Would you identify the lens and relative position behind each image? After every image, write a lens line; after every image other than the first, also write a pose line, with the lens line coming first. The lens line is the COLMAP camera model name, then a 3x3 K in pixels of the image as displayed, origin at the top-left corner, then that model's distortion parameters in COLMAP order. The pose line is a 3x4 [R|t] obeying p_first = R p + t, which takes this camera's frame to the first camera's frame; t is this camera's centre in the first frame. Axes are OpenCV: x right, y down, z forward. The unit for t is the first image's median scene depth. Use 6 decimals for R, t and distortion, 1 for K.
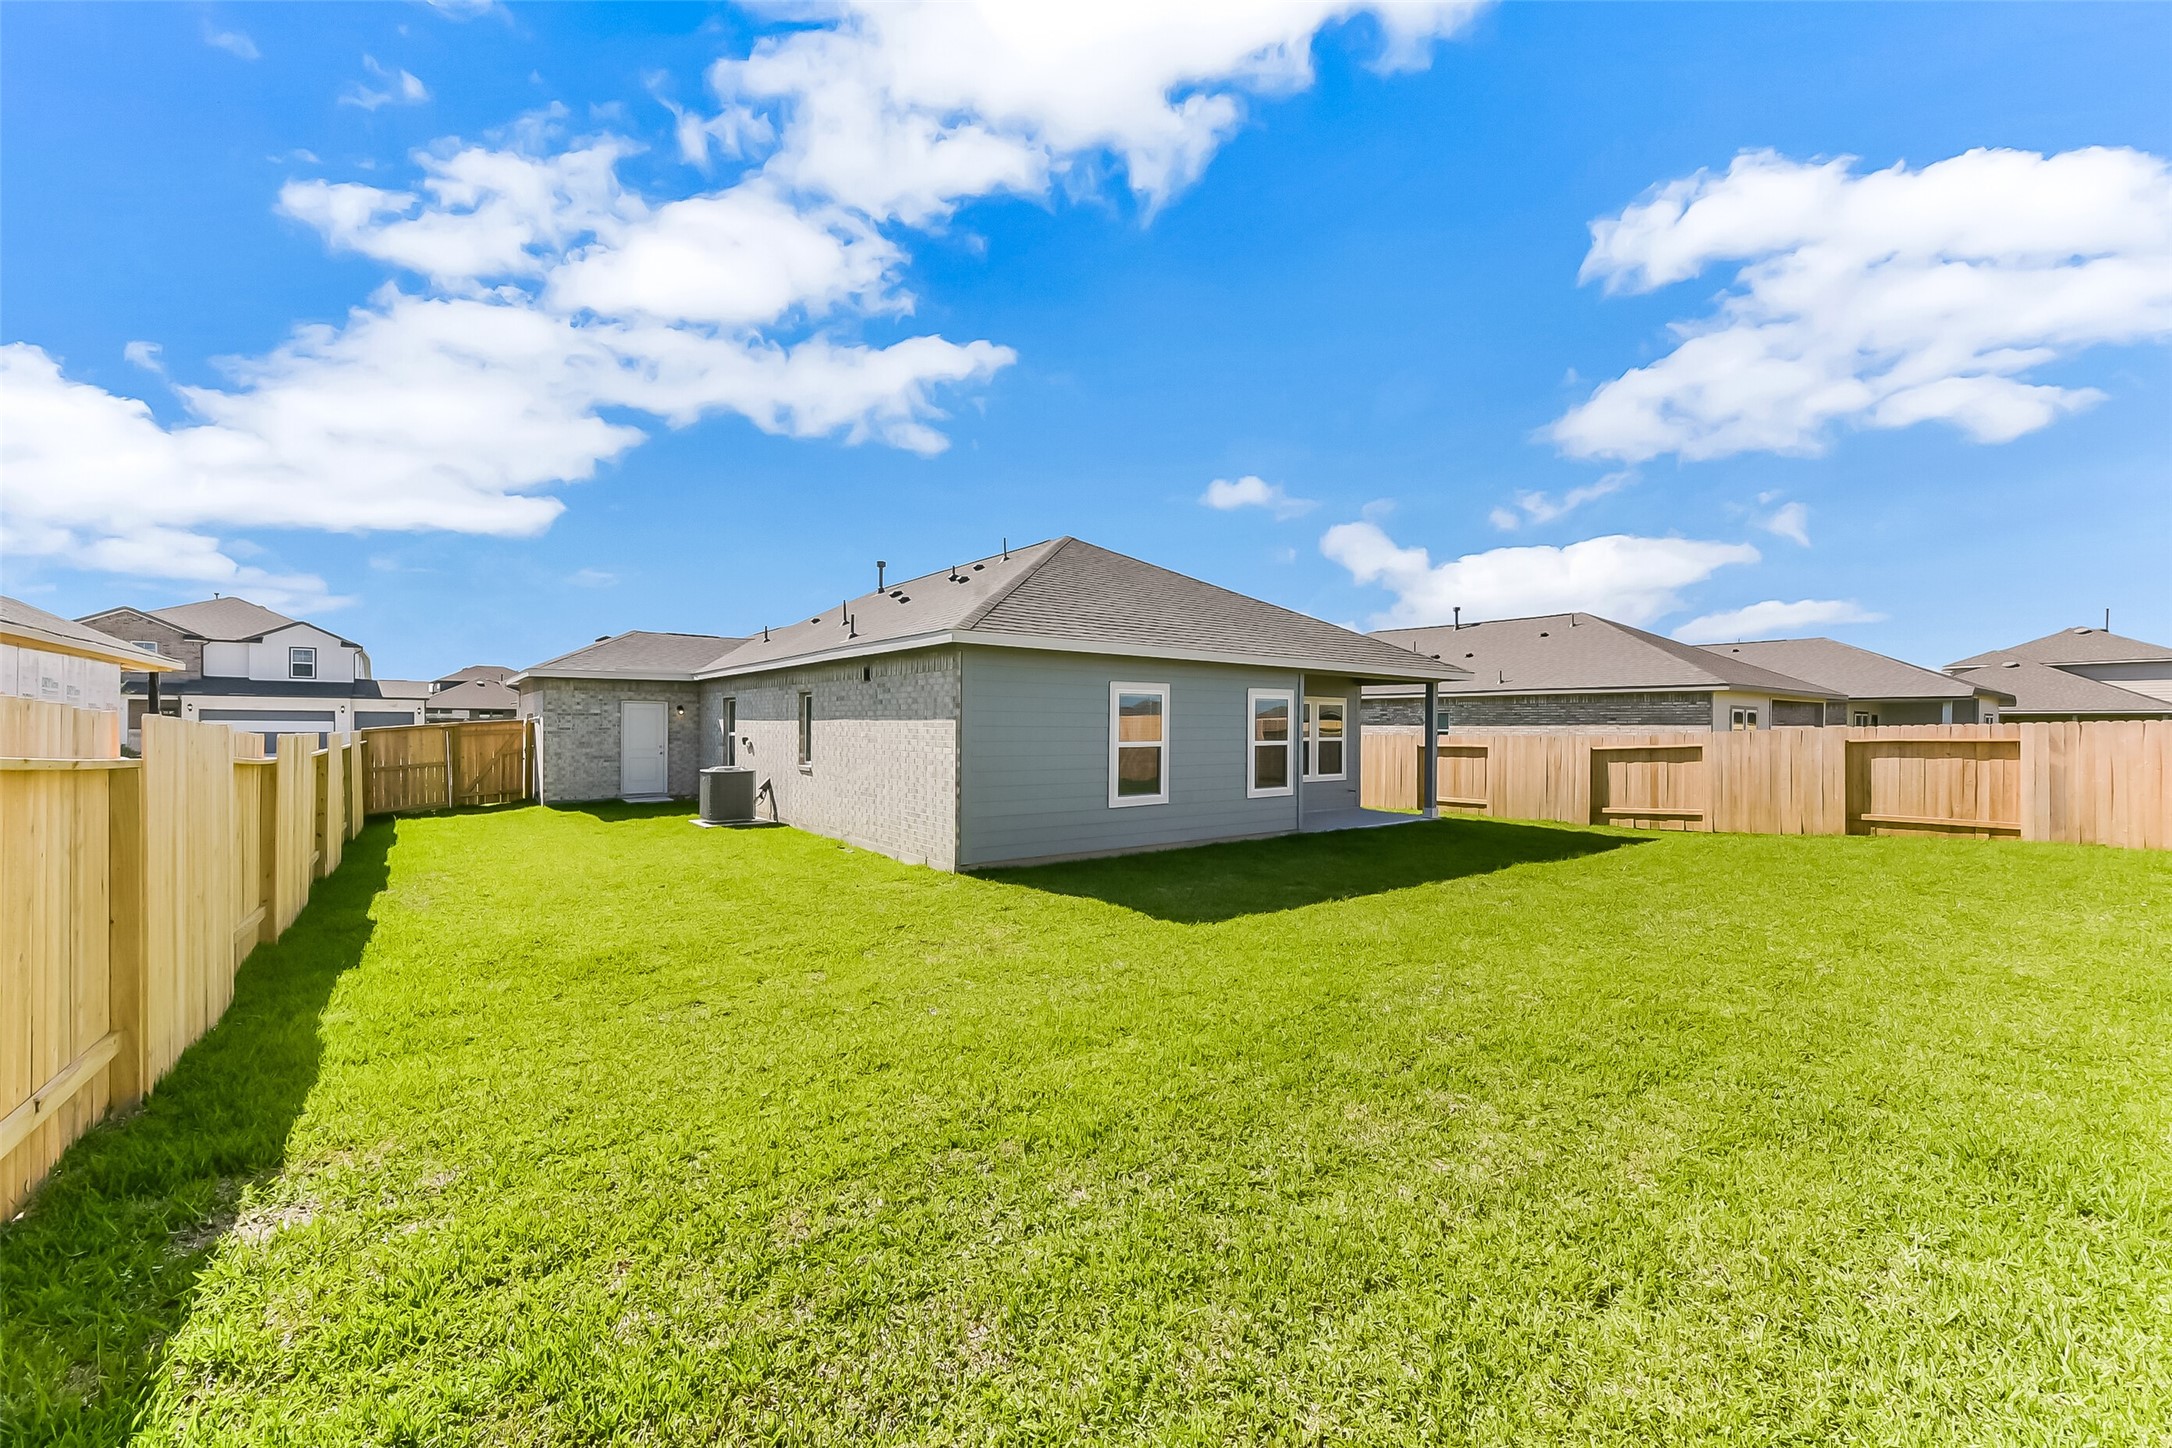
lens RADIAL K [[847.6, 0, 1086.7], [0, 847.6, 739.5], [0, 0, 1]] dist [0.004307, 0.000969]
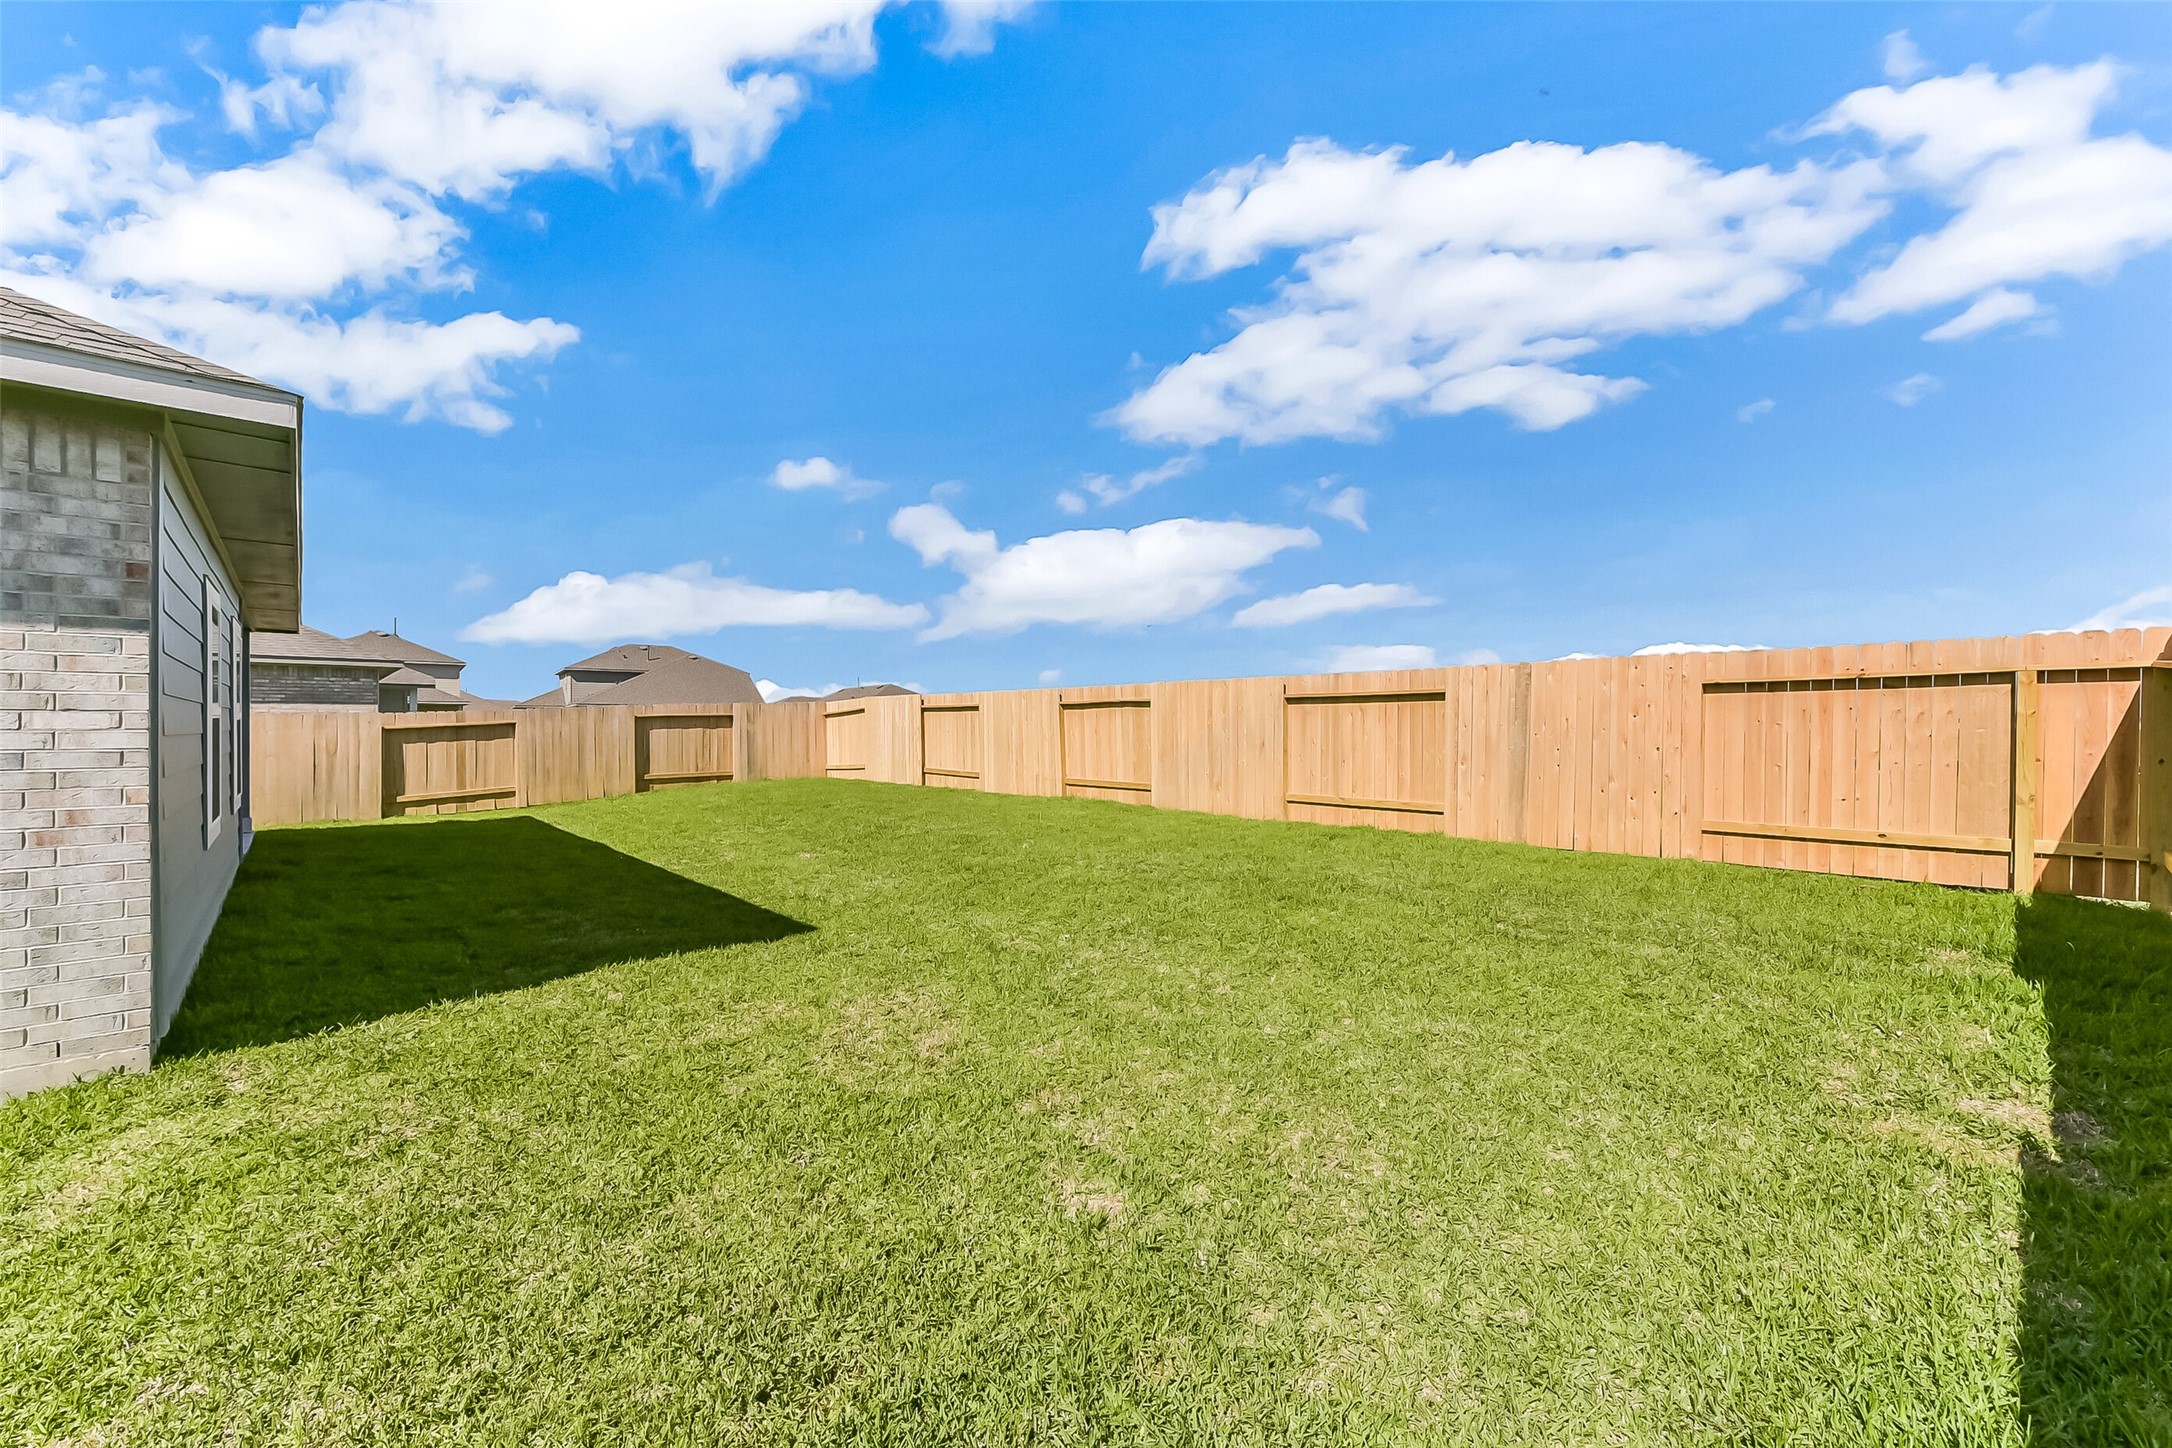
lens RADIAL K [[847.6, 0, 1090.1], [0, 847.6, 723.9], [0, 0, 1]] dist [0.004307, 0.000969]
pose [[0.999806, 0.000193, 0.019706, 0.497130], [-0.000194, 1.000000, 0.000051, 0.003141], [-0.019706, -0.000055, 0.999806, -0.003339]]
